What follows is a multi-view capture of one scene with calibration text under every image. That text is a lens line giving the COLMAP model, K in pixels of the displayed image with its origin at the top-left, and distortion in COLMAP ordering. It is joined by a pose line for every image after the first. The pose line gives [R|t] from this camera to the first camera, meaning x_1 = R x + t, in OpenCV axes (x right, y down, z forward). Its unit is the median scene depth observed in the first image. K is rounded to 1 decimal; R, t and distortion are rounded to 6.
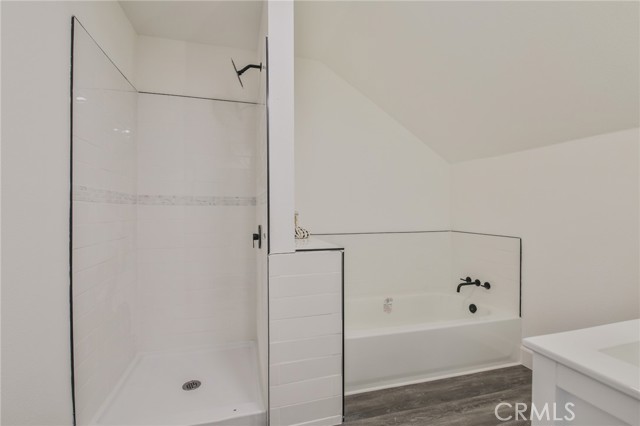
lens RADIAL K [[292.2, 0, 319.6], [0, 292.2, 211.1], [0, 0, 1]] dist [-0.008602, -0.005690]
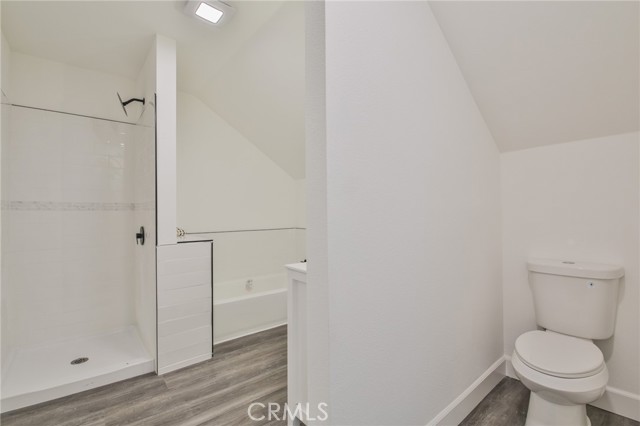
lens RADIAL K [[292.2, 0, 318.7], [0, 292.2, 208.8], [0, 0, 1]] dist [-0.008602, -0.005690]
pose [[0.913002, 0.000074, 0.407956, -0.021092], [0.006669, 0.999864, -0.015105, -0.003787], [-0.407902, 0.016512, 0.912877, -0.418867]]
